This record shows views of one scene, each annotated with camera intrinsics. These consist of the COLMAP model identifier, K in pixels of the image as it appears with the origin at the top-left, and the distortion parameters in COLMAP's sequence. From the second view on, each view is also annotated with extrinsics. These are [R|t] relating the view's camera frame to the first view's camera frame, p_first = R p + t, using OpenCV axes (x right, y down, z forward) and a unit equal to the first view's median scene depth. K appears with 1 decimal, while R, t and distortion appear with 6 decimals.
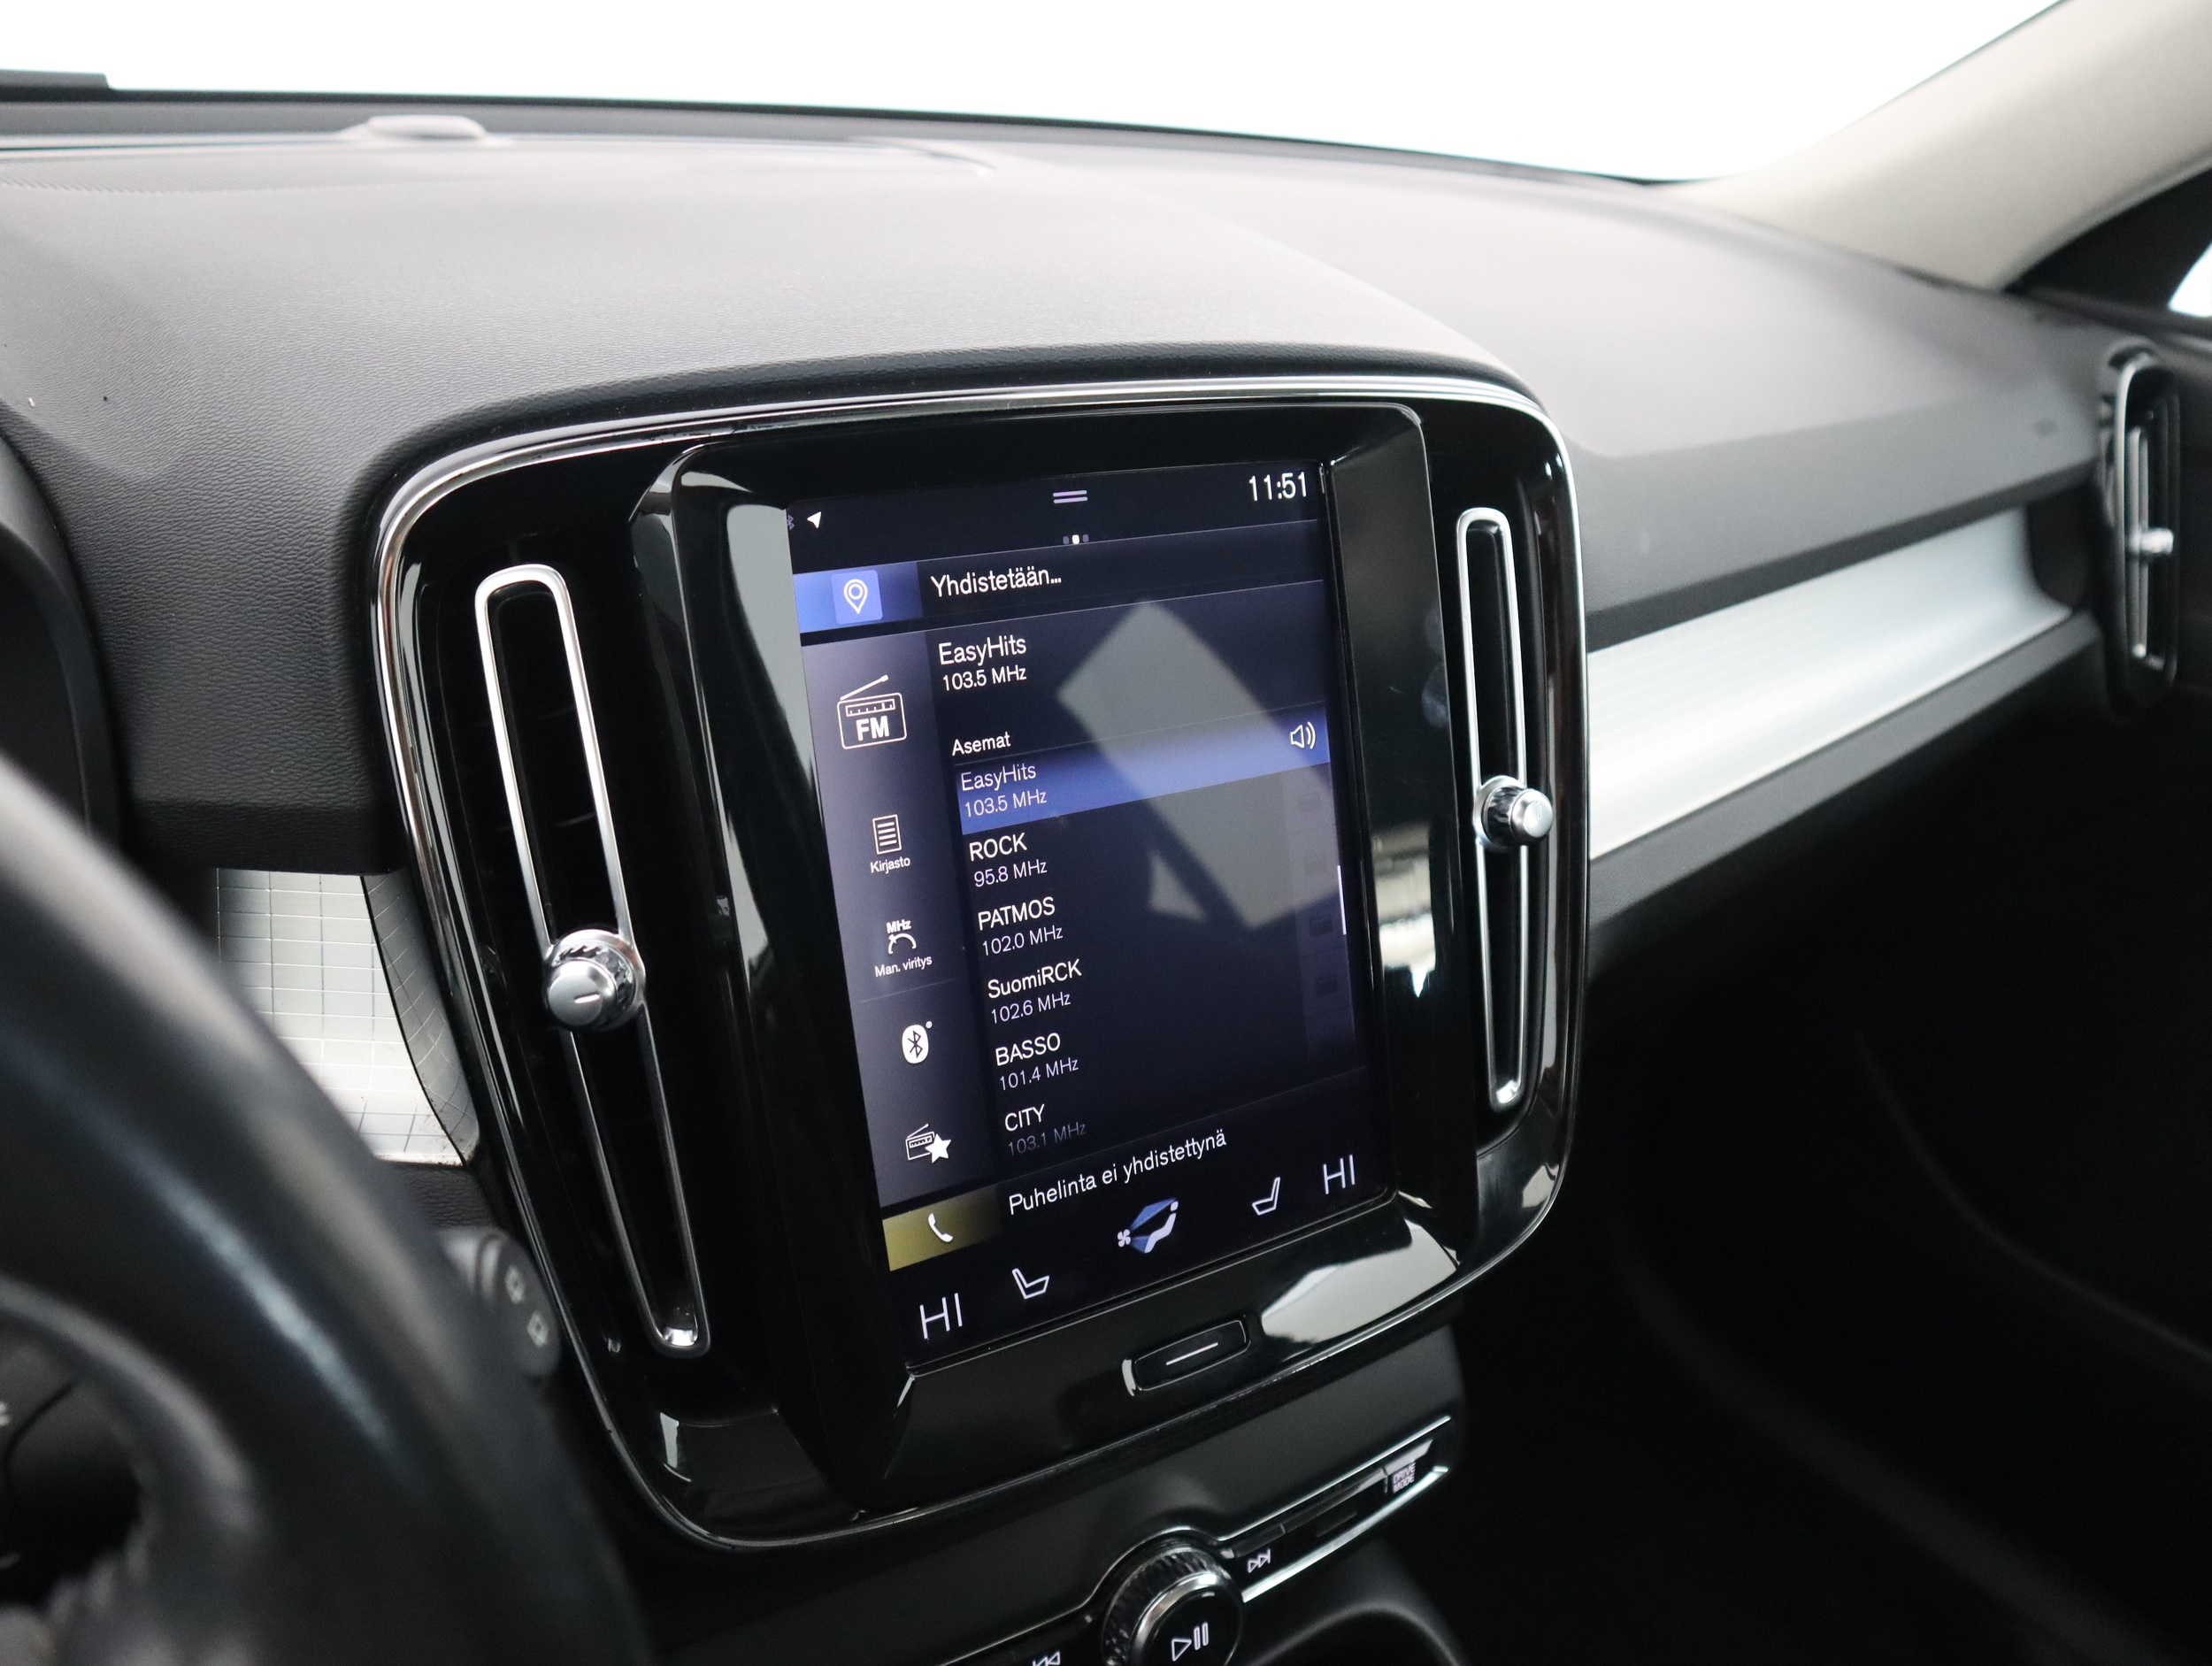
lens RADIAL K [[1734.1, 0, 1075.4], [0, 1734.1, 832.1], [0, 0, 1]] dist [-0.127994, 0.100562]
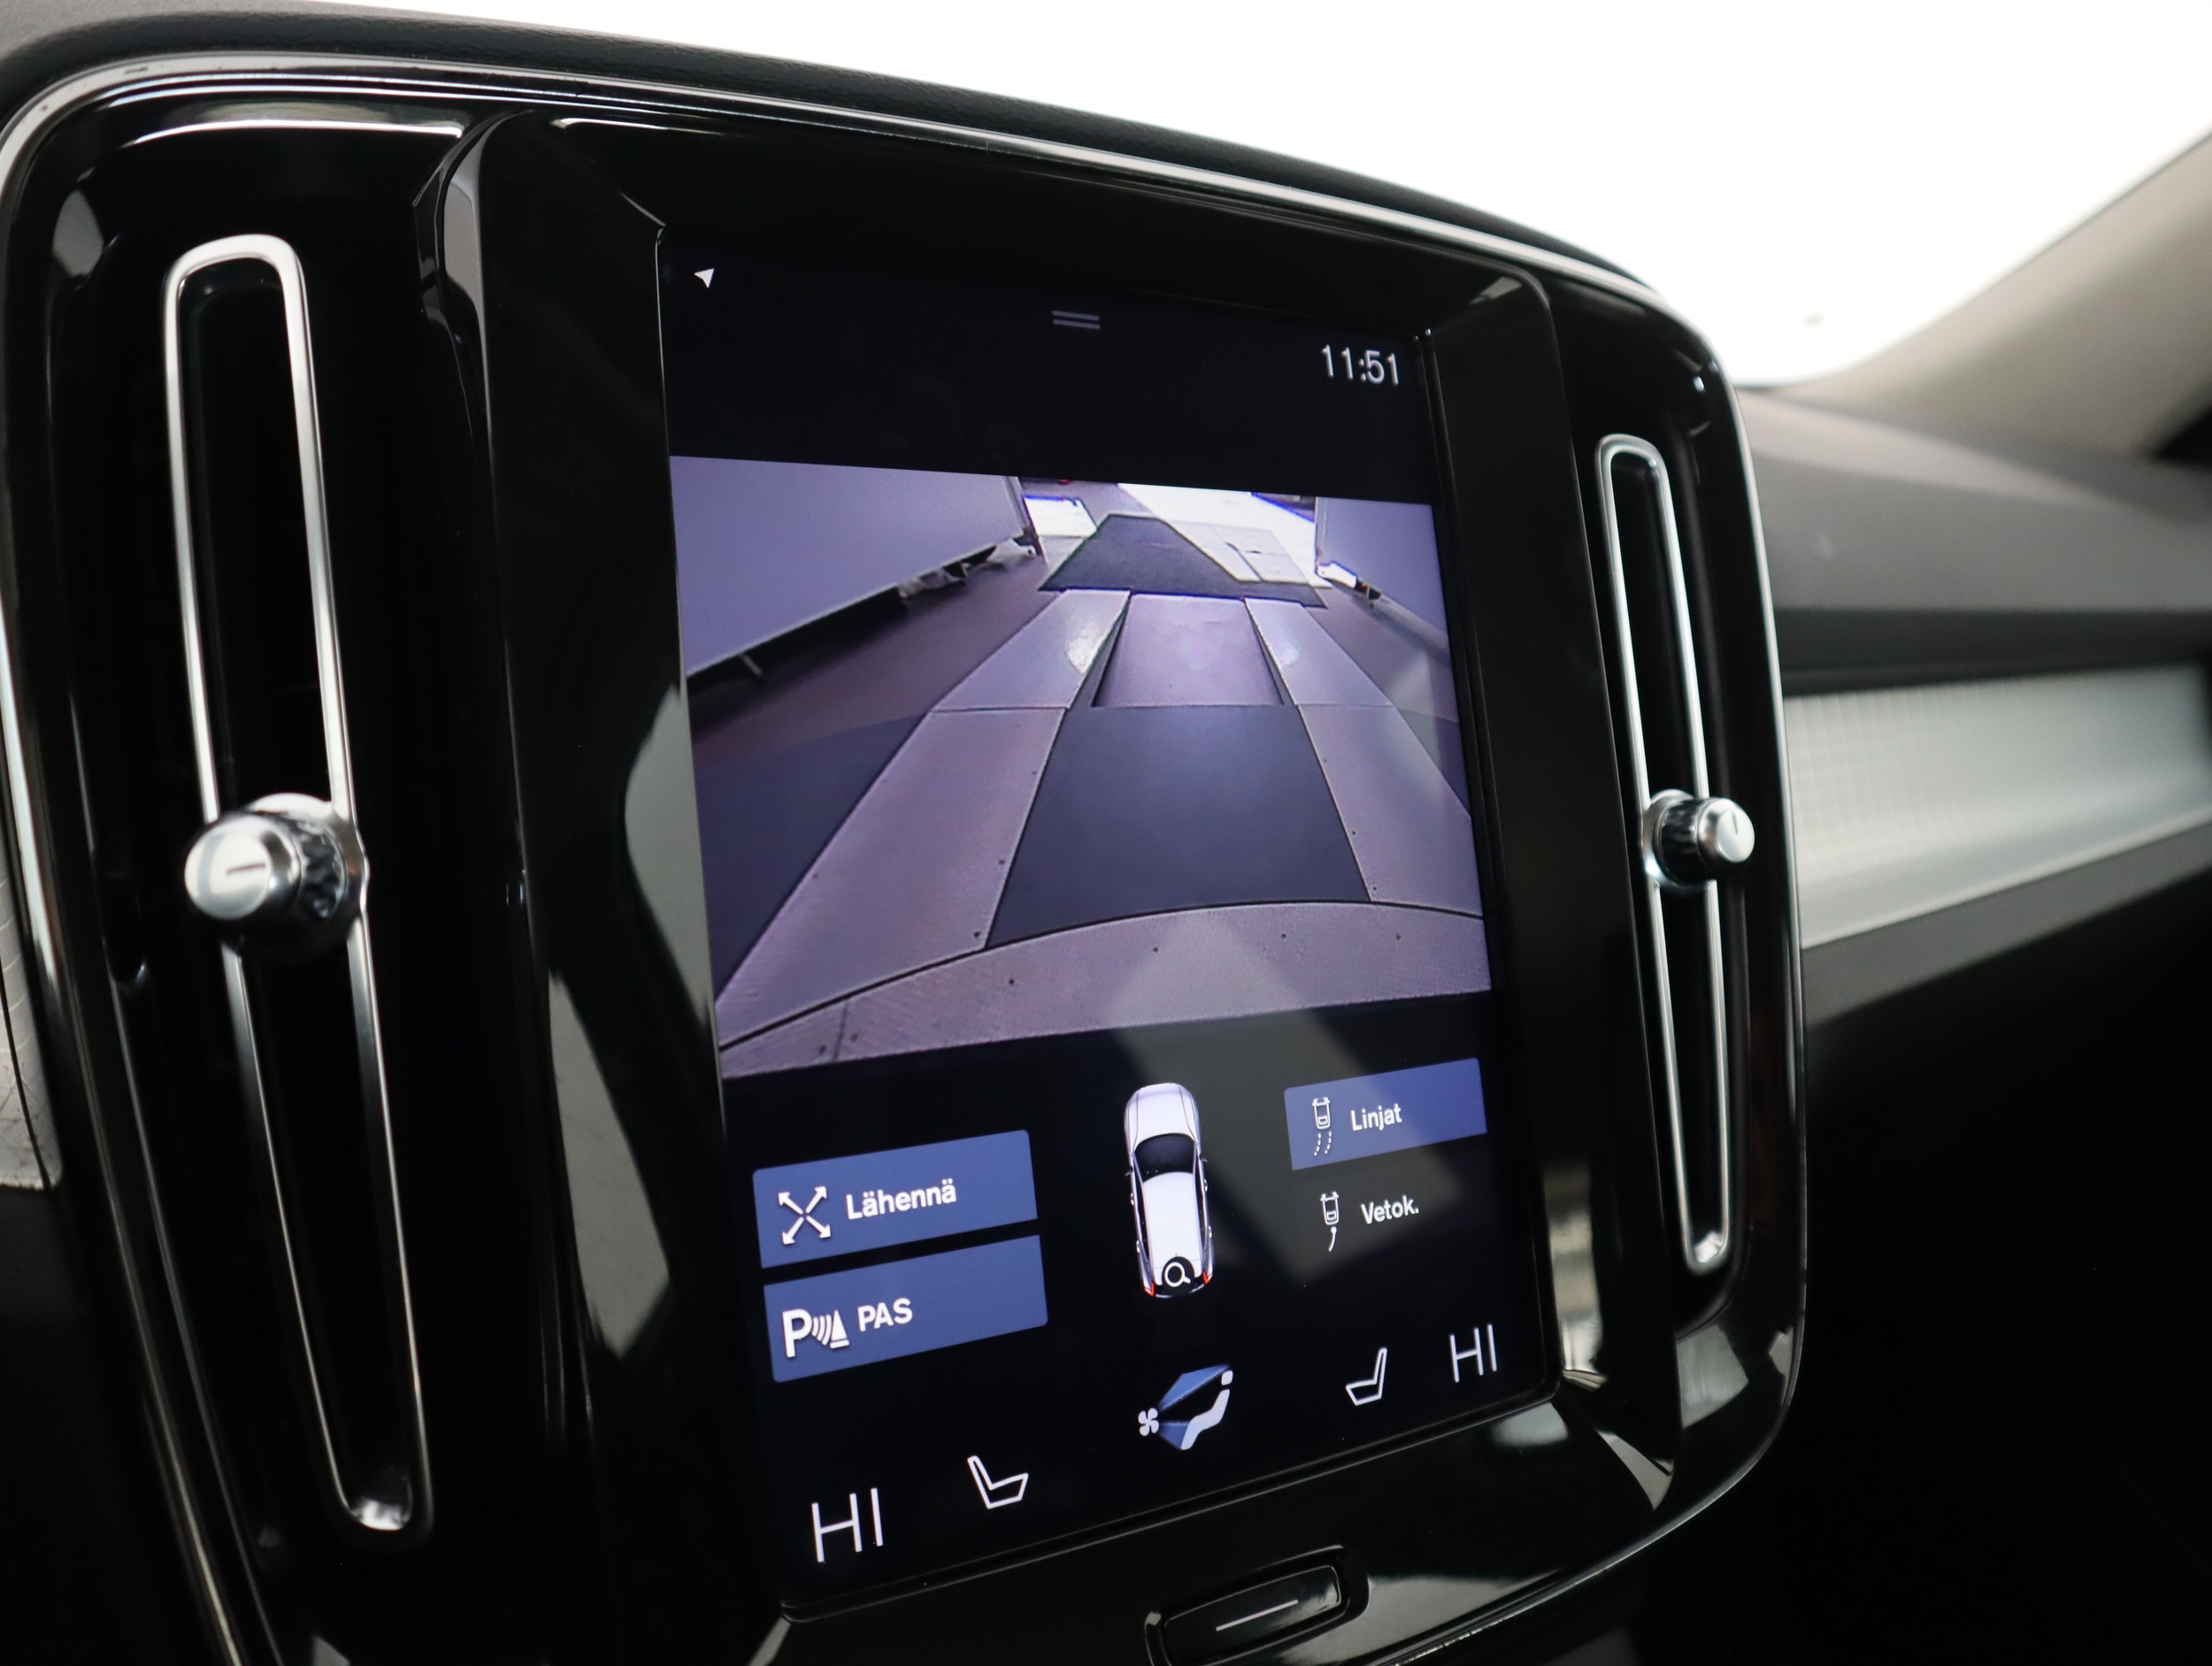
lens RADIAL K [[1734.1, 0, 1075.4], [0, 1734.1, 832.1], [0, 0, 1]] dist [-0.127994, 0.100562]
pose [[0.999708, 0.007891, -0.022832, 0.013810], [-0.012873, 0.973790, -0.227082, 0.166409], [0.020442, 0.227310, 0.973608, 0.333002]]
